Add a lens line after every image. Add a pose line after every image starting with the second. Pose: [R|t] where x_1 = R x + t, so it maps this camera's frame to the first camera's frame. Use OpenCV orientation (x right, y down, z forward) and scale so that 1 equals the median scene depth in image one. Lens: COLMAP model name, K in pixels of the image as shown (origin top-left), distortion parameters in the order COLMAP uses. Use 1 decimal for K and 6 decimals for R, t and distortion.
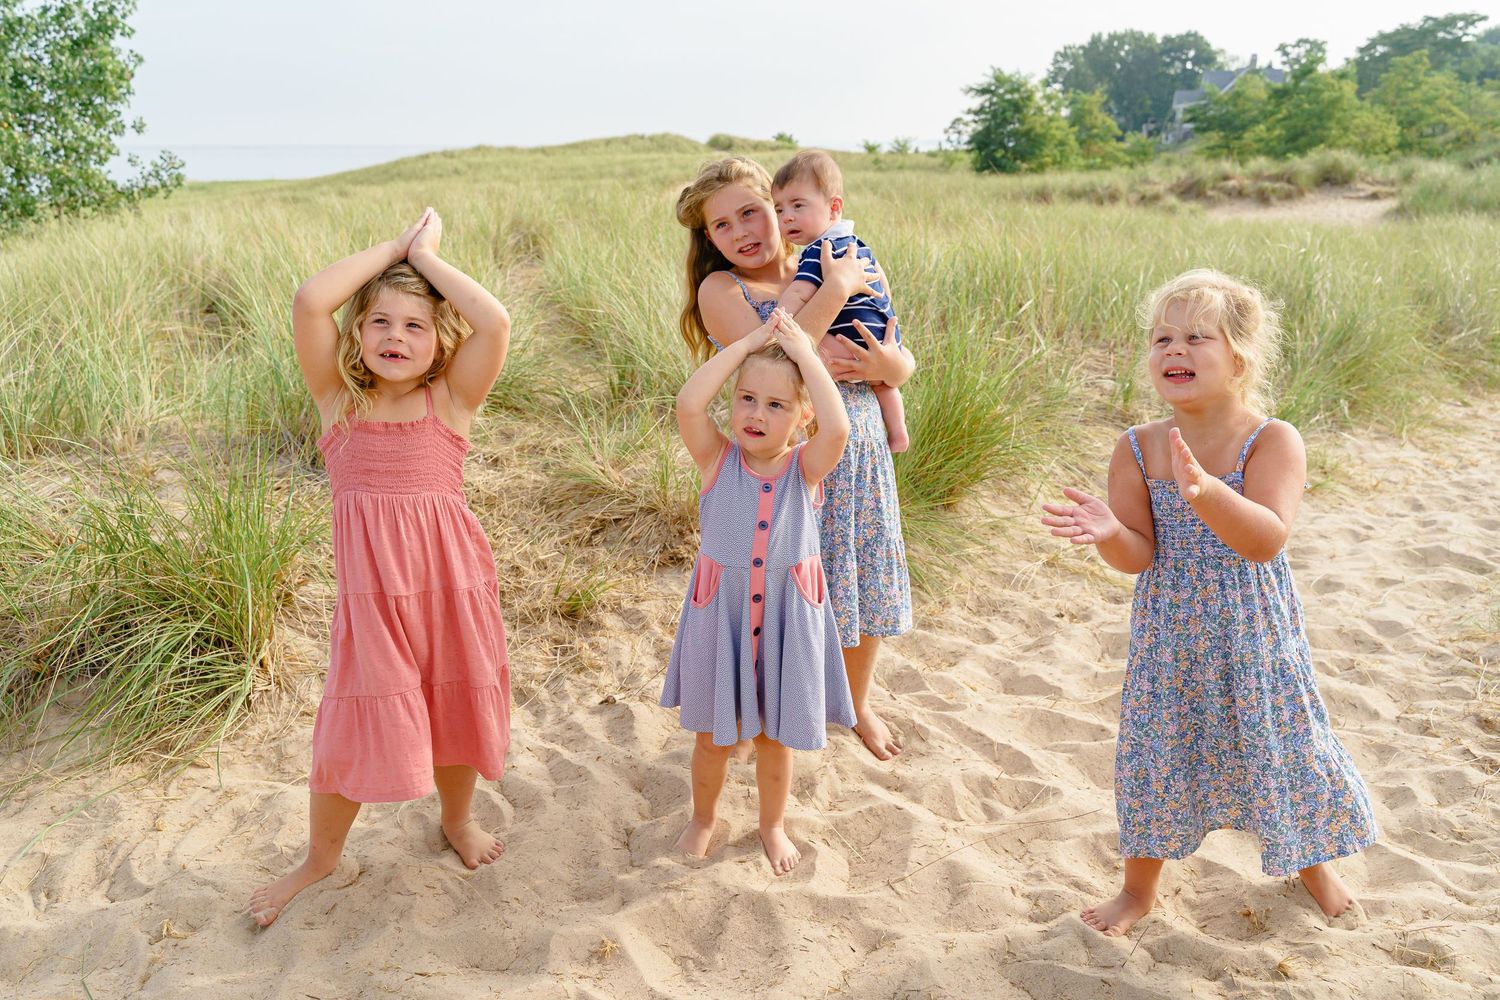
lens RADIAL K [[1242.5, 0, 754.9], [0, 1242.5, 494.9], [0, 0, 1]] dist [-0.001269, 0.002573]
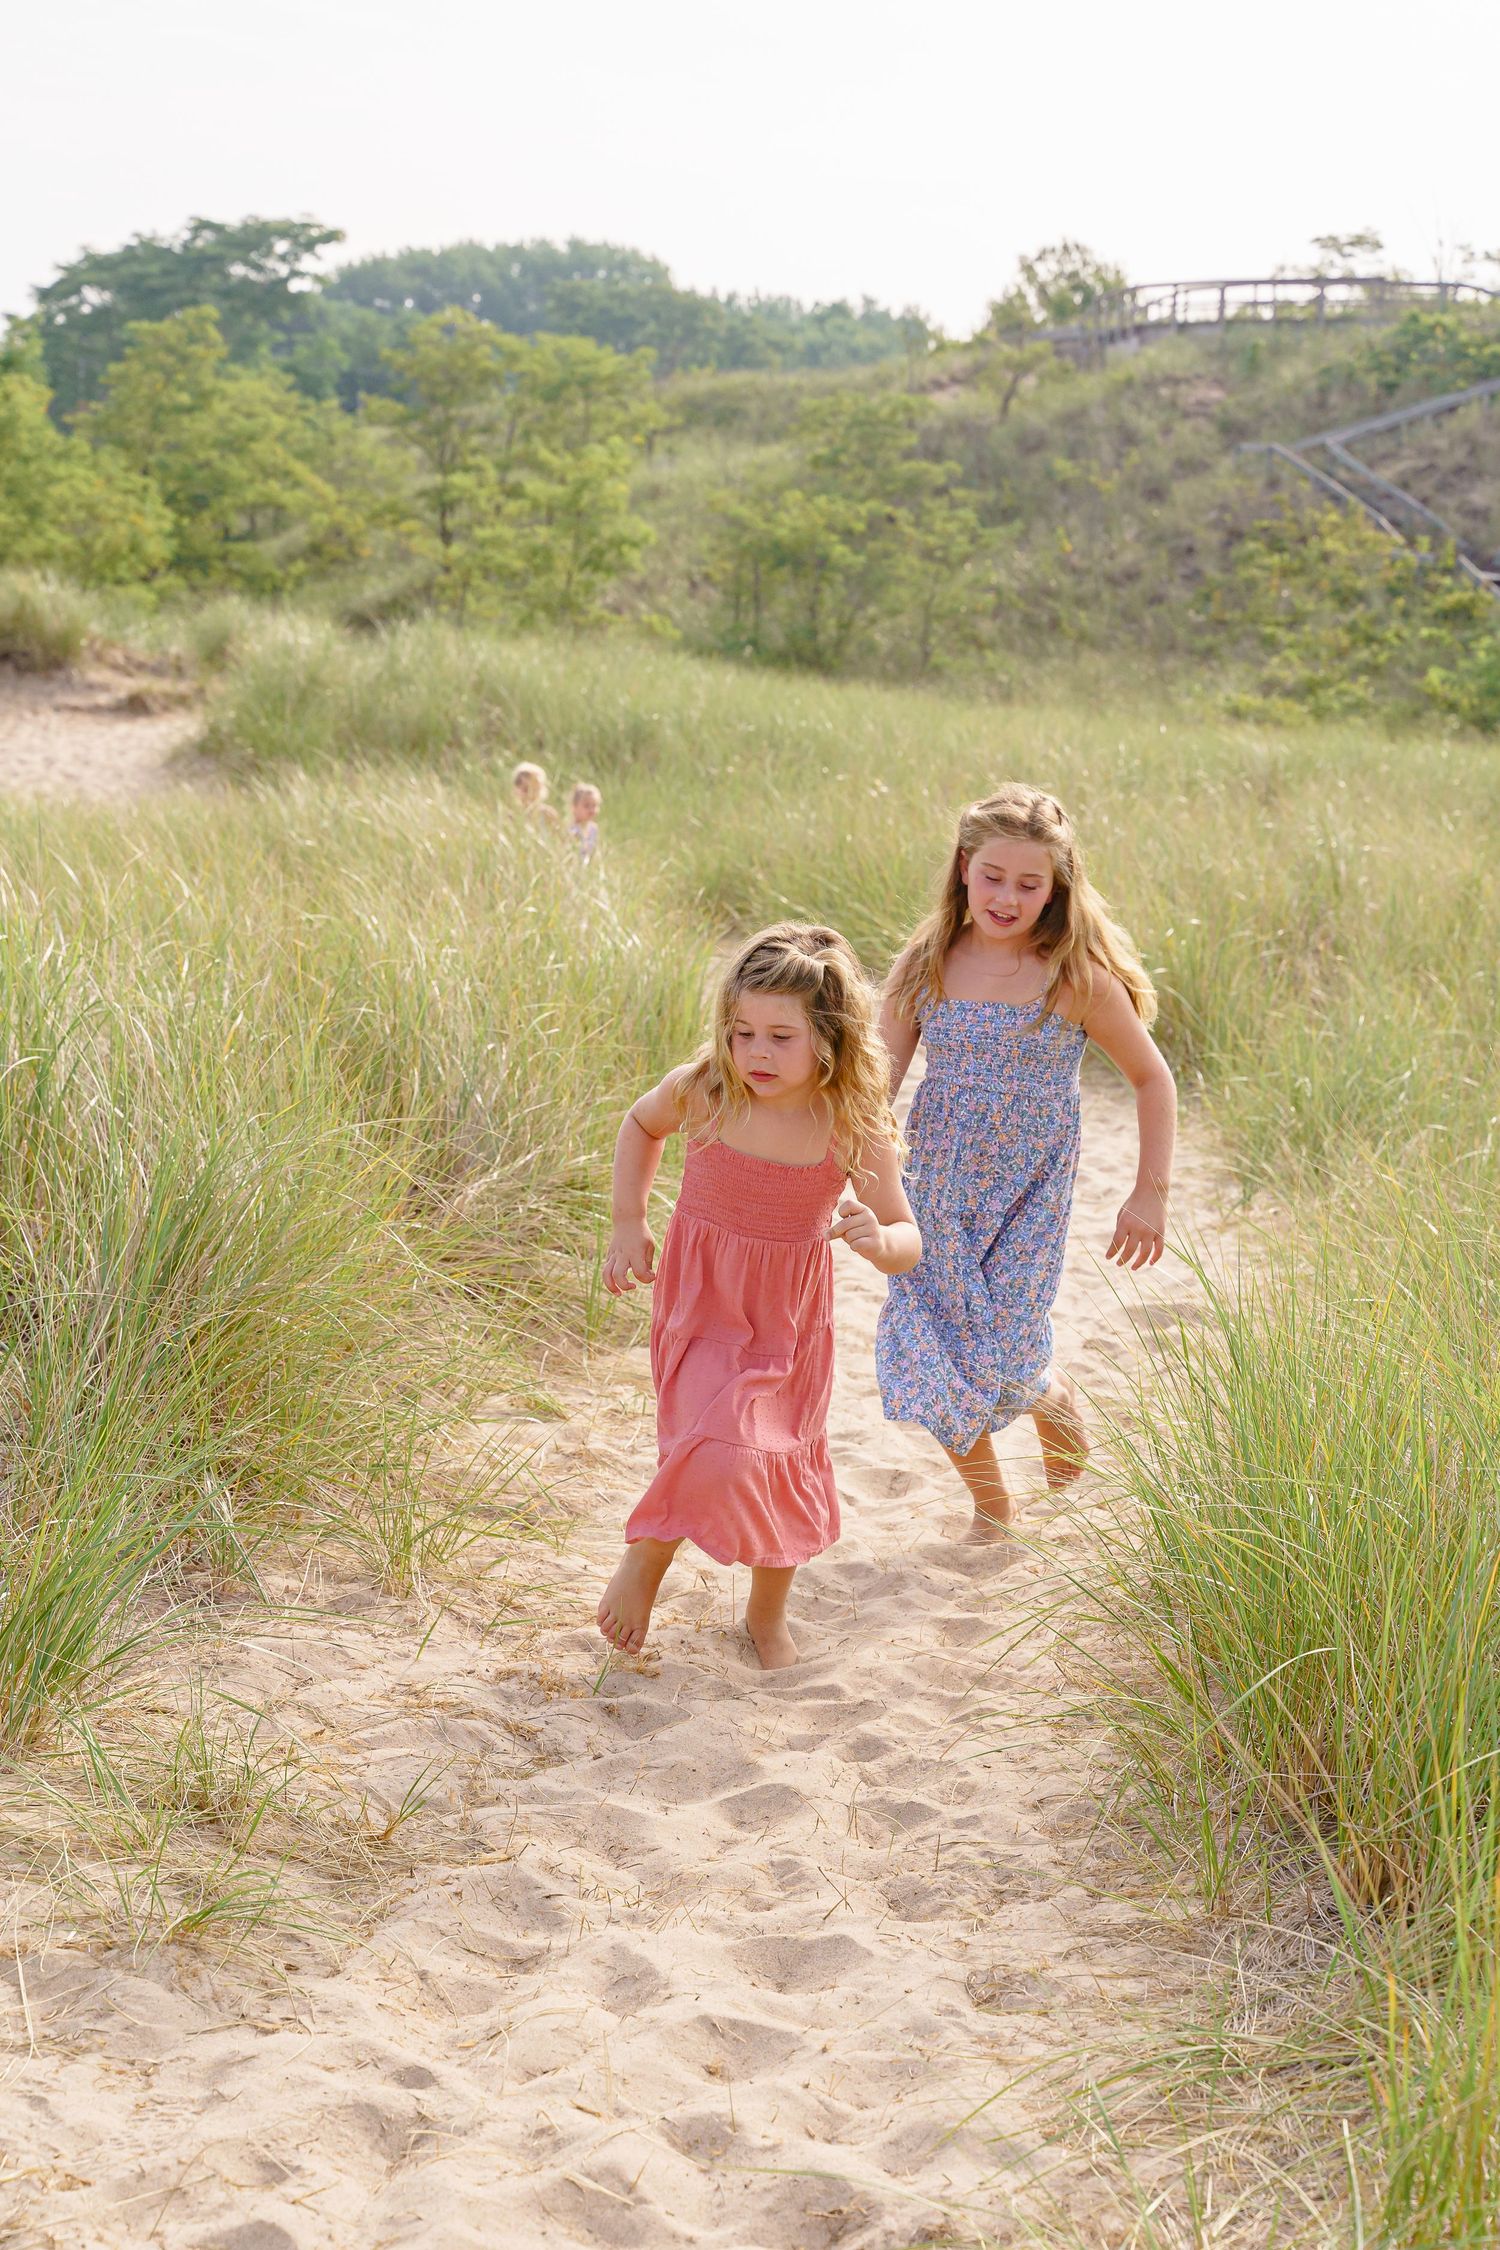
lens RADIAL K [[3604.4, 0, 747.9], [0, 3604.4, 1135.4], [0, 0, 1]] dist [0.005118, 0.000000]
pose [[0.807991, -0.064541, 0.585650, 0.035463], [0.126001, 0.989915, -0.064744, -0.032738], [-0.575565, 0.126105, 0.807975, 0.095510]]
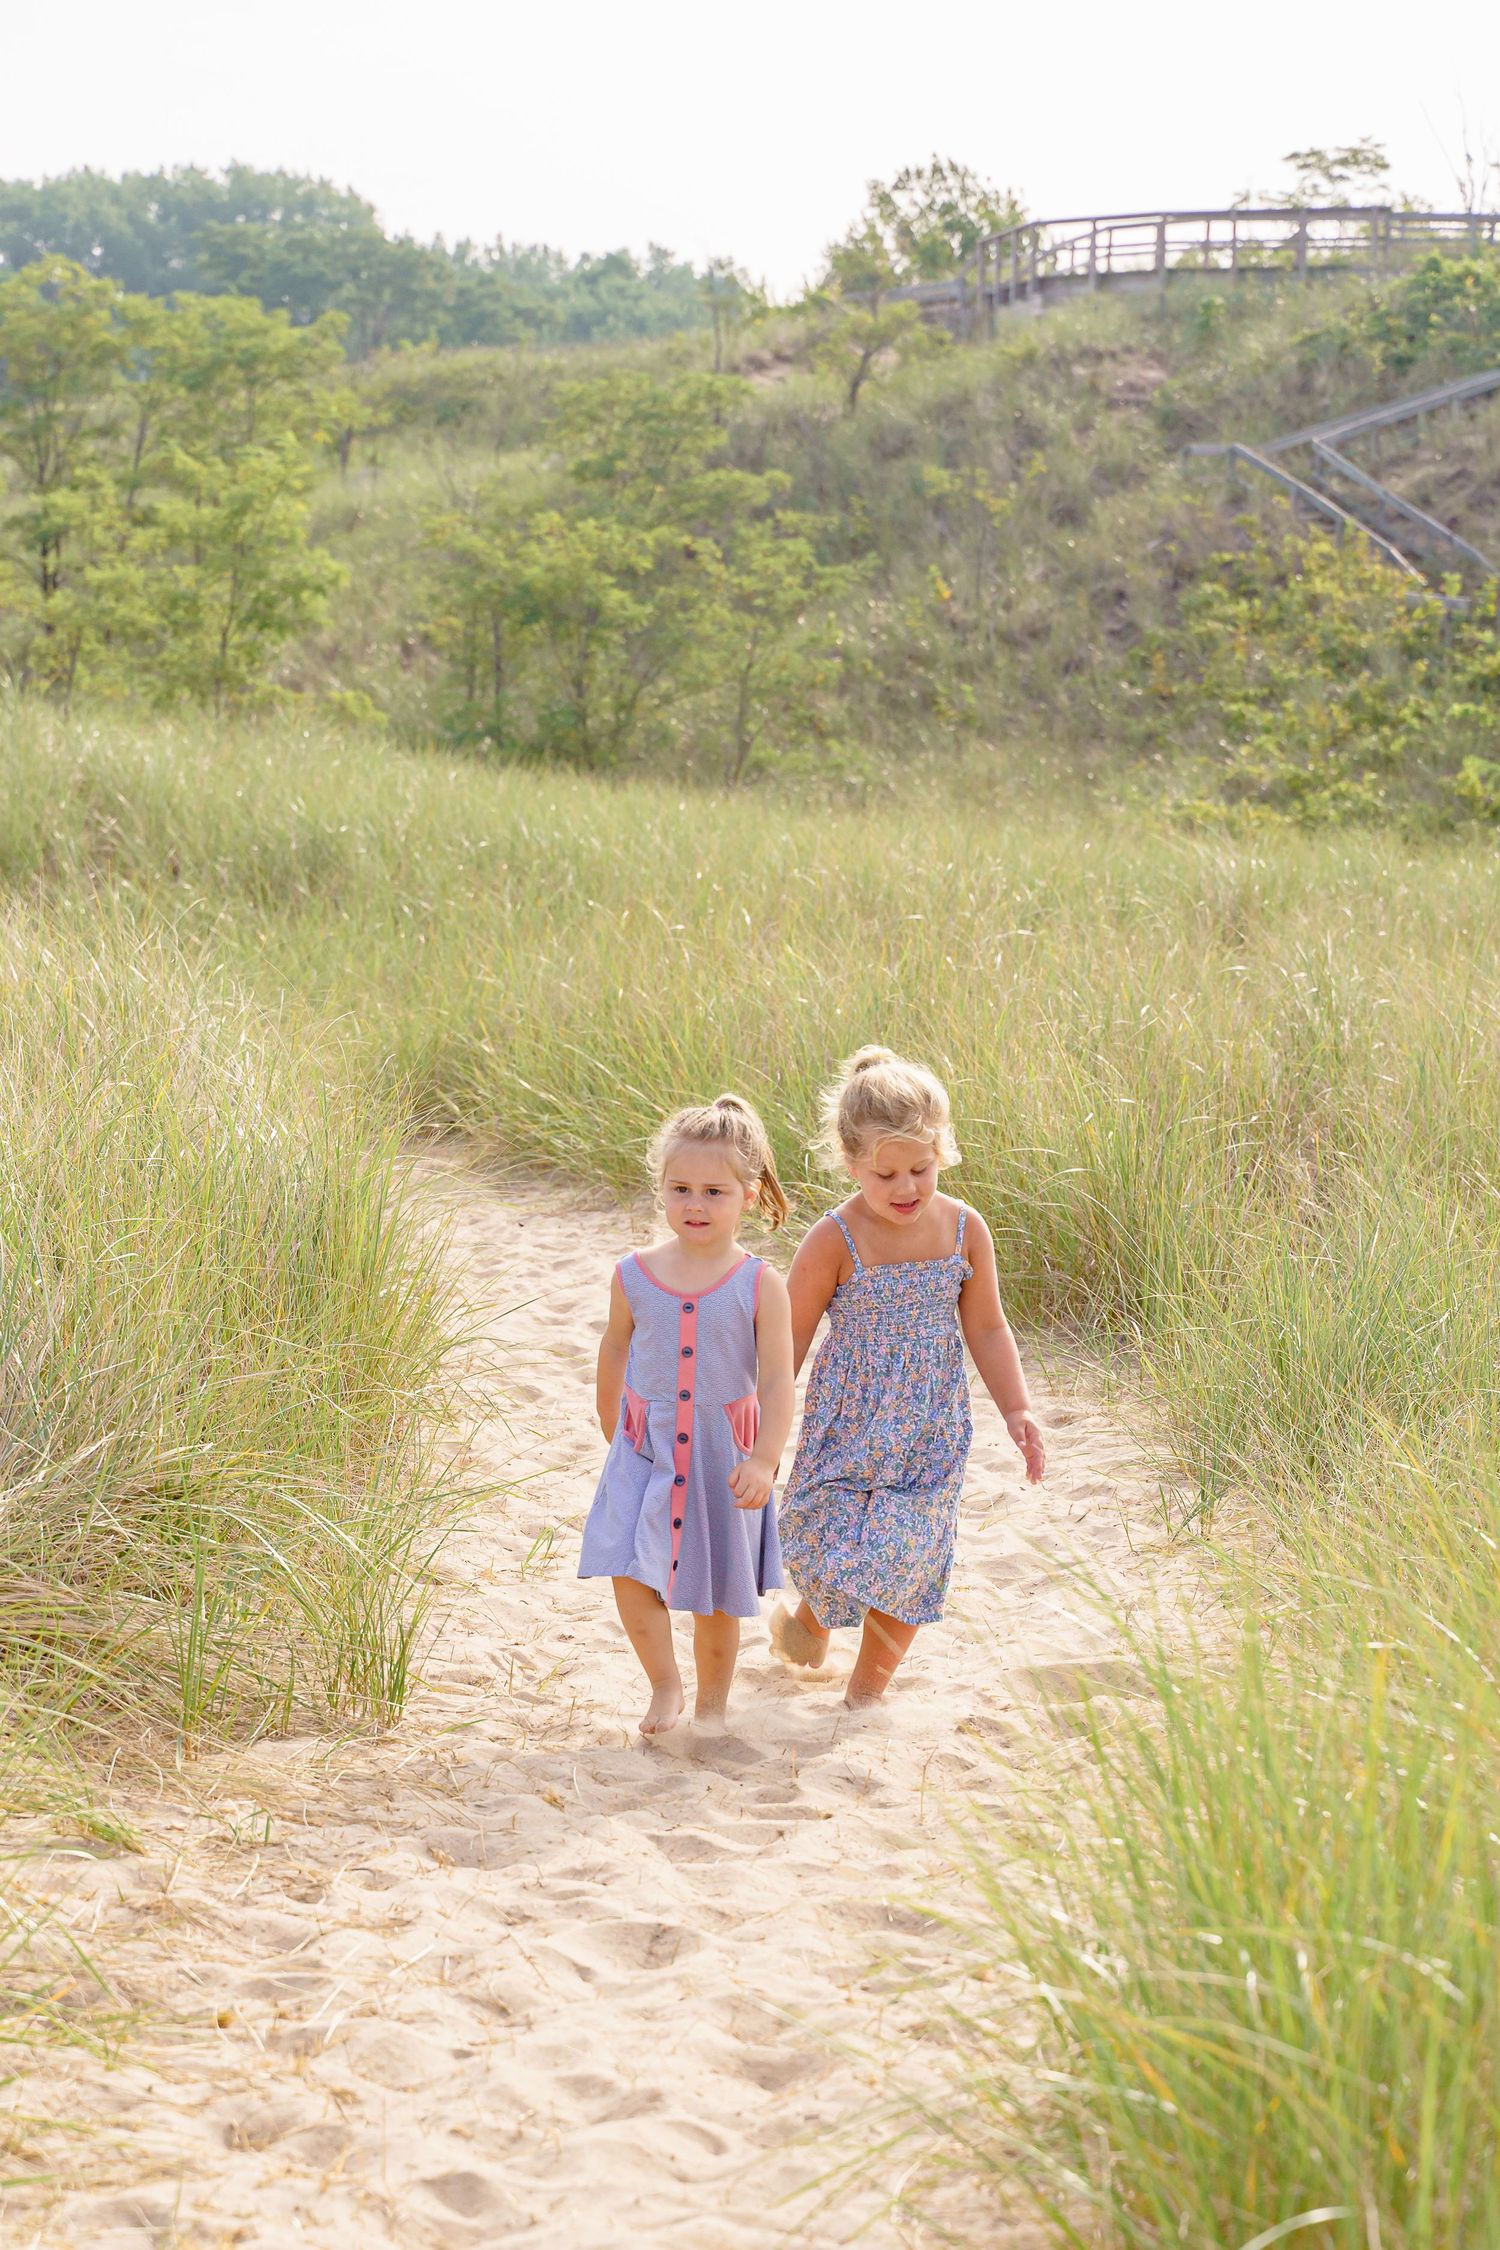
lens RADIAL K [[5049.9, 0, 745.2], [0, 5049.9, 1276.2], [0, 0, 1]] dist [0.007668, 0.000000]
pose [[0.780916, -0.052390, 0.622435, 0.064468], [0.141885, 0.985306, -0.095079, -0.030232], [-0.608309, 0.162563, 0.776875, 0.124370]]
